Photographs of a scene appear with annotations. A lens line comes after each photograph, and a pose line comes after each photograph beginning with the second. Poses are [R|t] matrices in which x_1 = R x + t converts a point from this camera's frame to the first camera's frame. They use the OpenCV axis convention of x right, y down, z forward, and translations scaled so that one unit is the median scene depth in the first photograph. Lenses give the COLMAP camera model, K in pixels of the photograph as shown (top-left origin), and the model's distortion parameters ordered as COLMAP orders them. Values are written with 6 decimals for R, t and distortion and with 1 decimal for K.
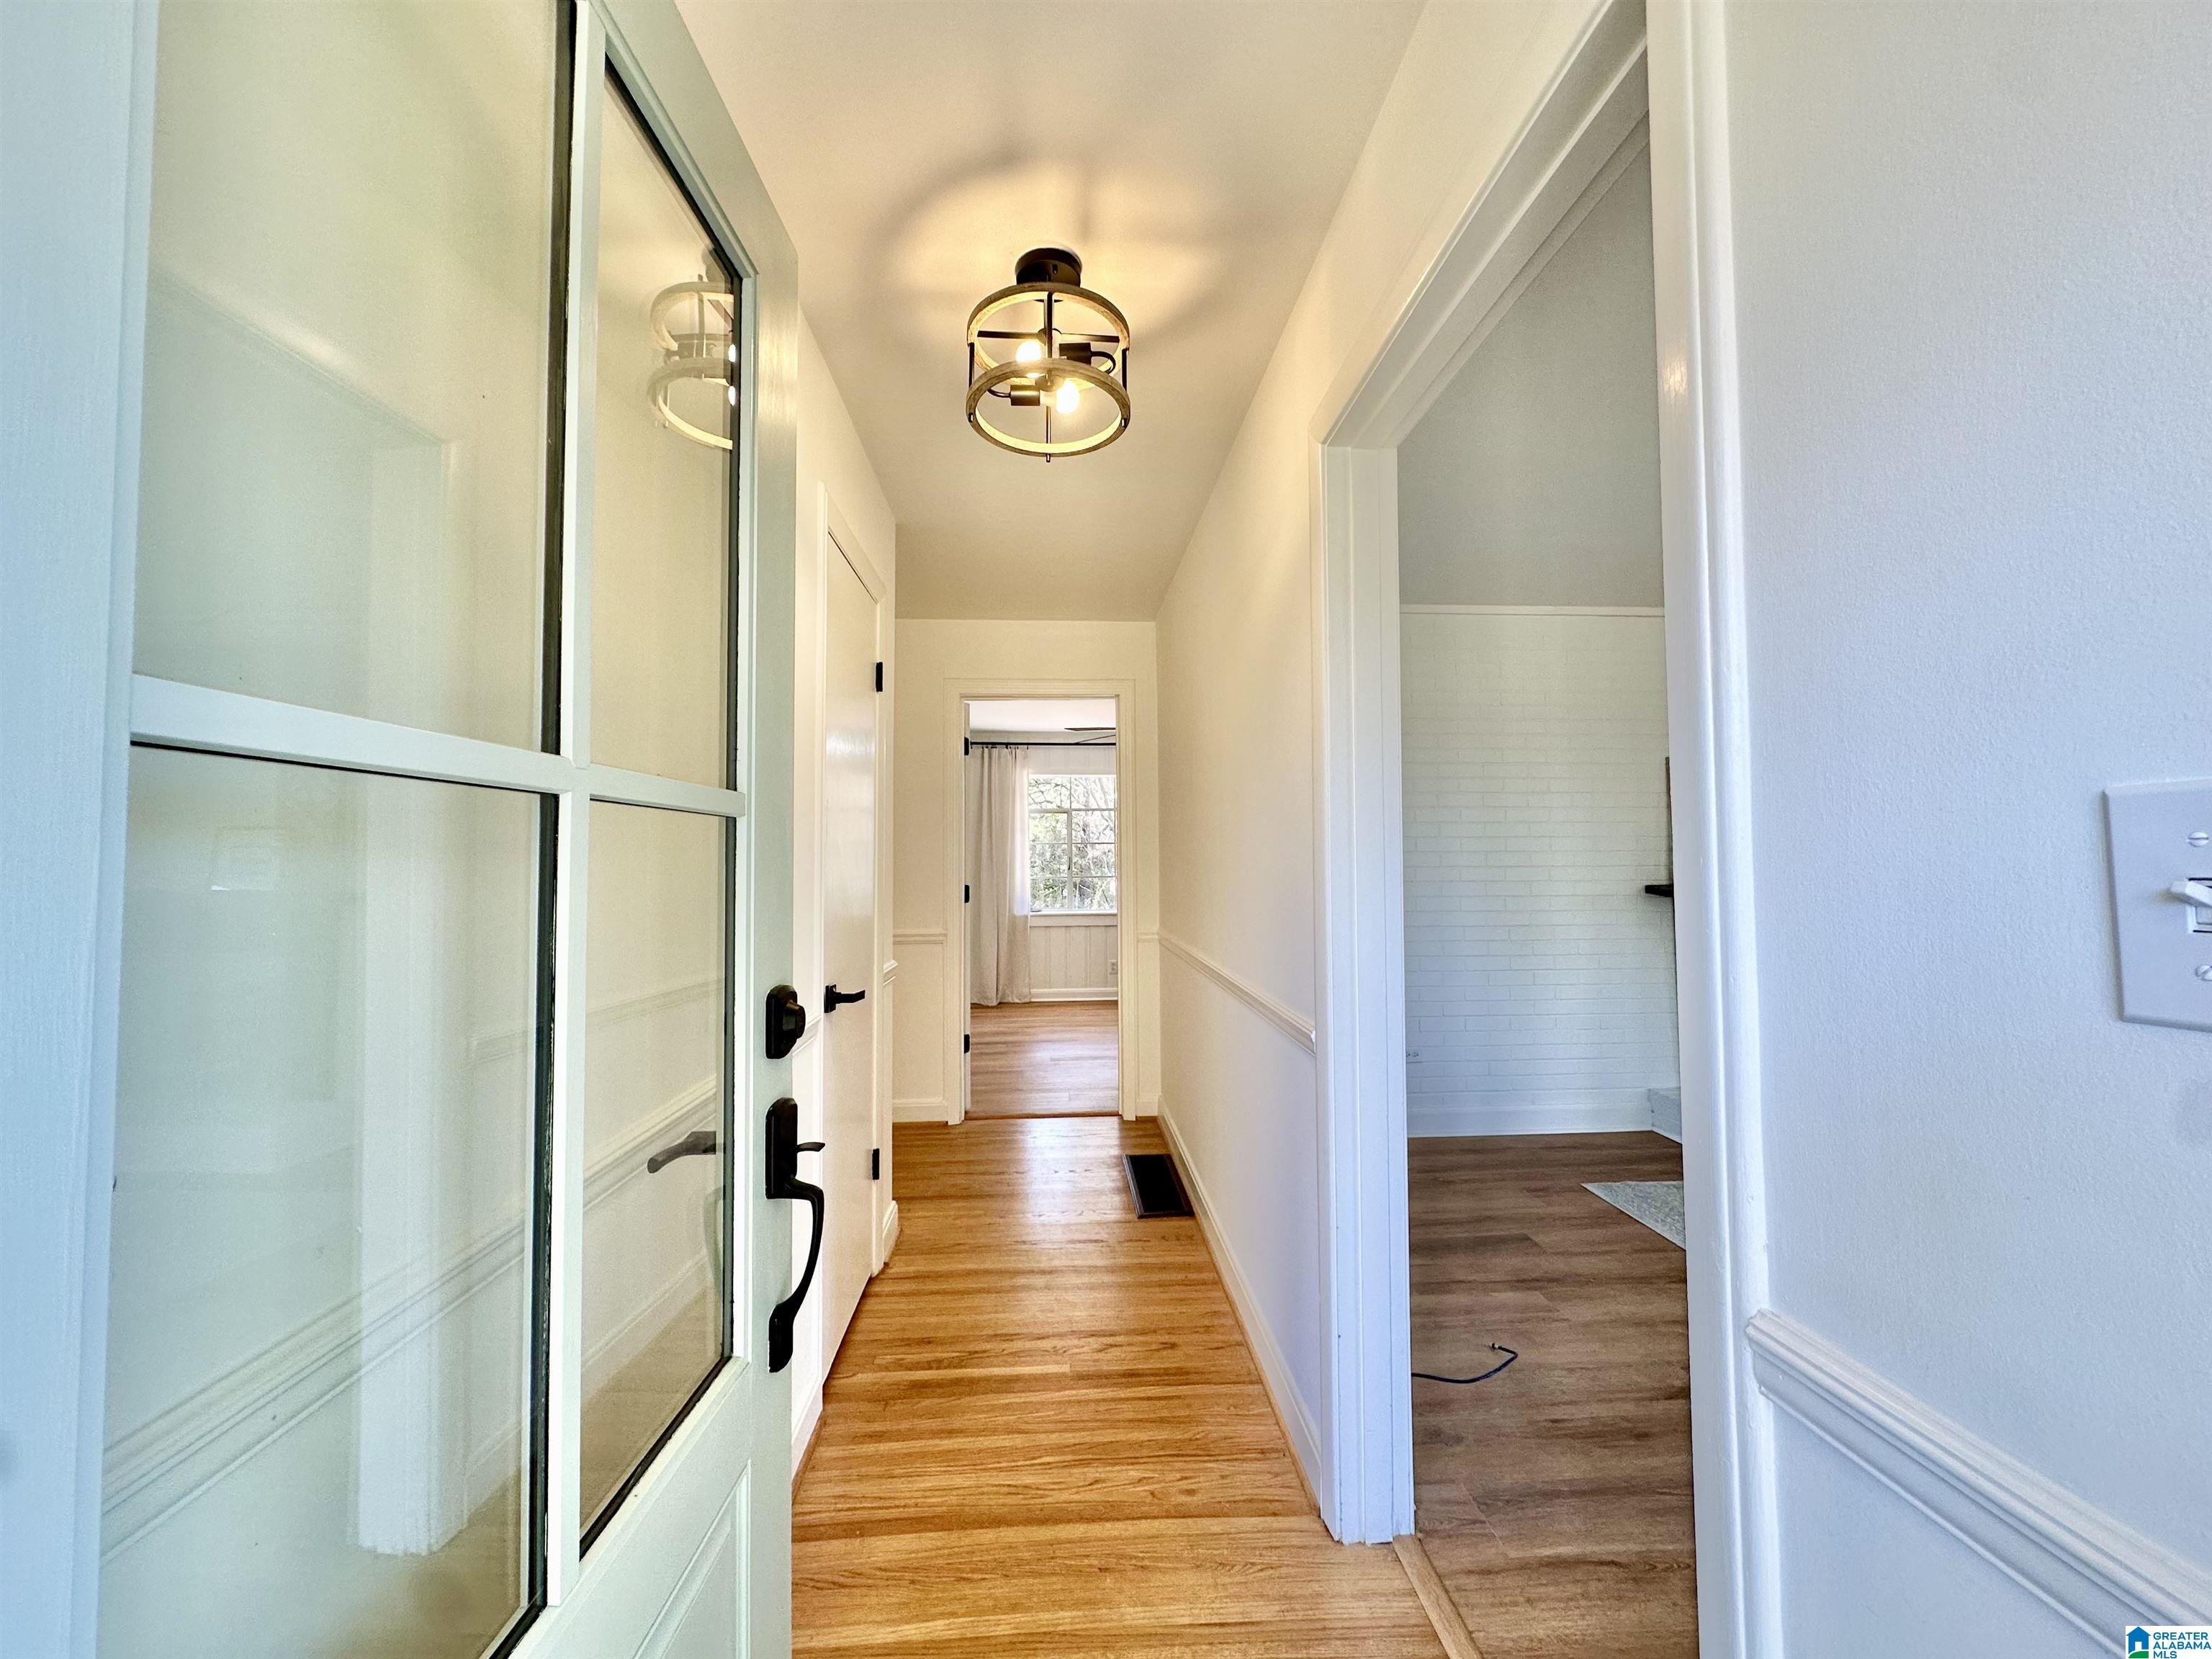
lens RADIAL K [[877.7, 0, 1106.0], [0, 877.7, 829.5], [0, 0, 1]] dist [-0.000427, -0.000080]
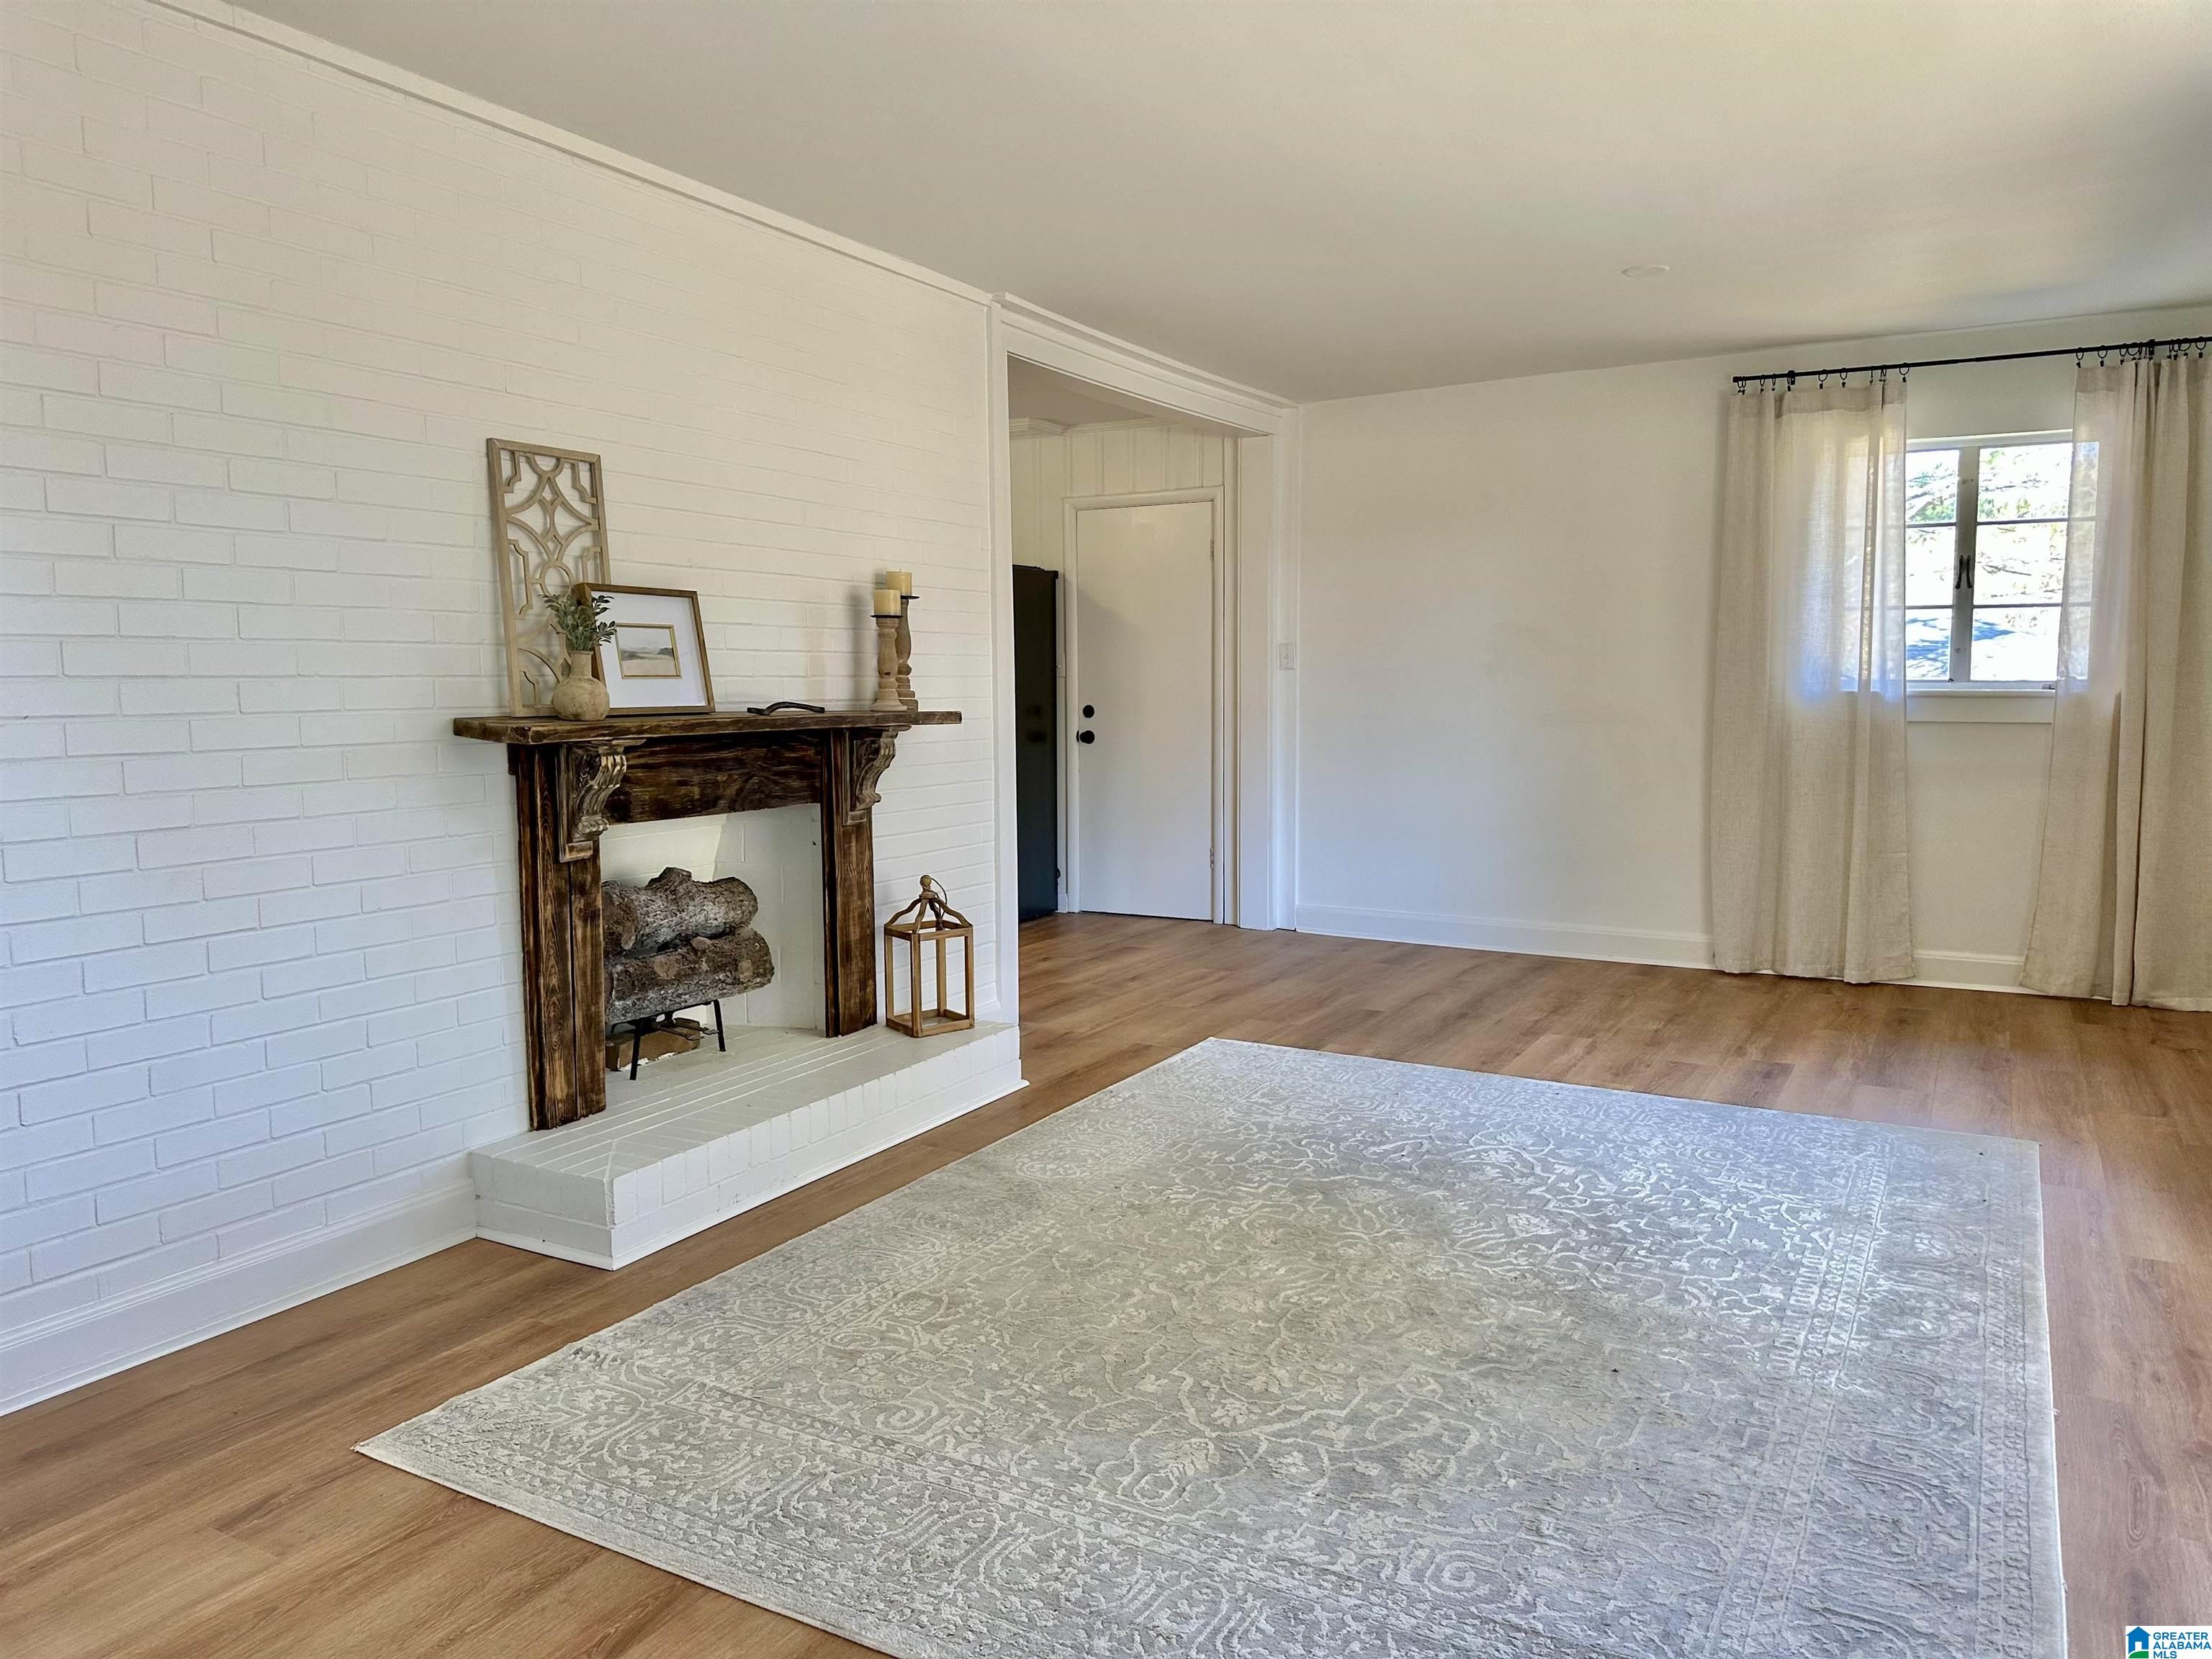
lens RADIAL K [[1548.5, 0, 1106.0], [0, 1548.5, 829.5], [0, 0, 1]] dist [0.003275, 0.001098]
pose [[0.545352, -0.084261, 0.833961, 0.152658], [-0.026603, 0.992693, 0.117696, 0.021154], [-0.837785, -0.086372, 0.539126, 0.338541]]
